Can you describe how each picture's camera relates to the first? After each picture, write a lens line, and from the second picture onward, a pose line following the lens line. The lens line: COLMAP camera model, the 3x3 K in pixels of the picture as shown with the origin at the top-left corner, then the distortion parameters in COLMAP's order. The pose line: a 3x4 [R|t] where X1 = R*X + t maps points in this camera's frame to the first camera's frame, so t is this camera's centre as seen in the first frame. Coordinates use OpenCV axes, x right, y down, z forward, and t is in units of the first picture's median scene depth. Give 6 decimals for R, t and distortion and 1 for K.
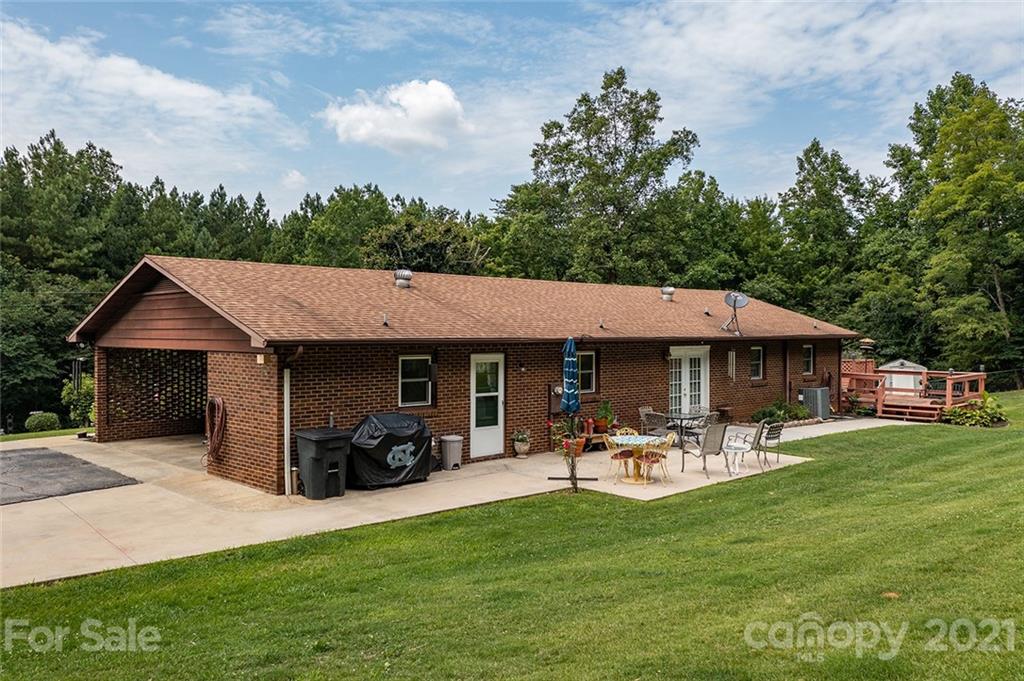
lens RADIAL K [[811.7, 0, 507.0], [0, 811.7, 342.8], [0, 0, 1]] dist [-0.028208, 0.016867]
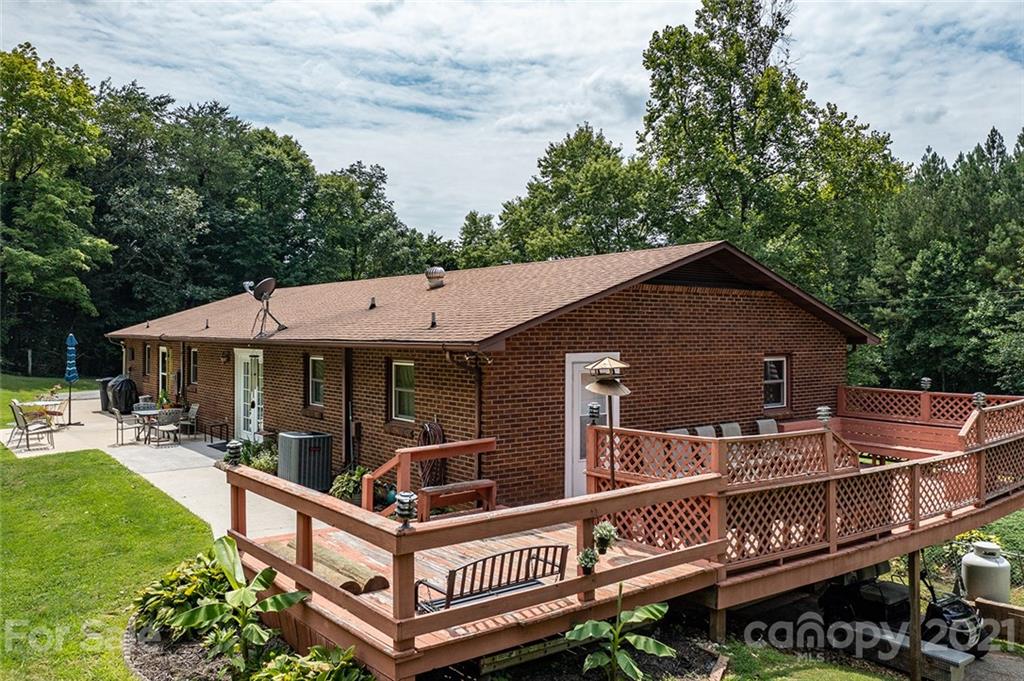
lens RADIAL K [[811.7, 0, 507.0], [0, 811.7, 345.5], [0, 0, 1]] dist [-0.028208, 0.016867]
pose [[-0.120338, 0.015578, -0.992611, 0.389417], [-0.017027, 0.999697, 0.017753, -0.007007], [0.992587, 0.019037, -0.120036, 0.514849]]
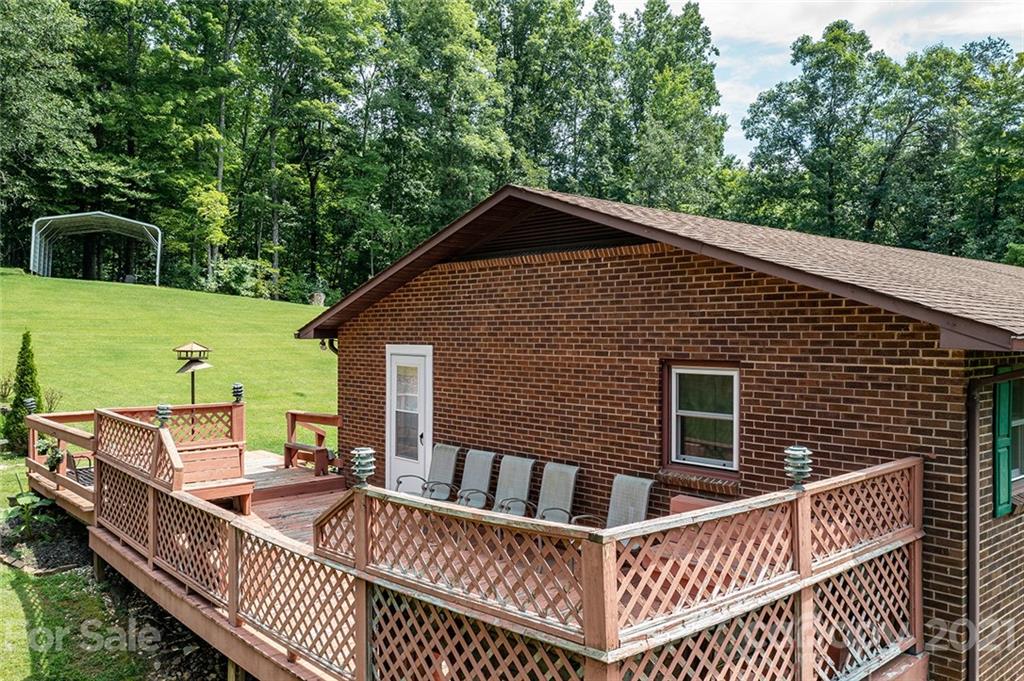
lens RADIAL K [[811.7, 0, 511.0], [0, 811.7, 339.8], [0, 0, 1]] dist [-0.028208, 0.016867]
pose [[-0.998678, -0.001448, 0.051392, 0.138584], [-0.000014, 0.999611, 0.027898, -0.008409], [-0.051412, 0.027861, -0.998289, 0.708963]]
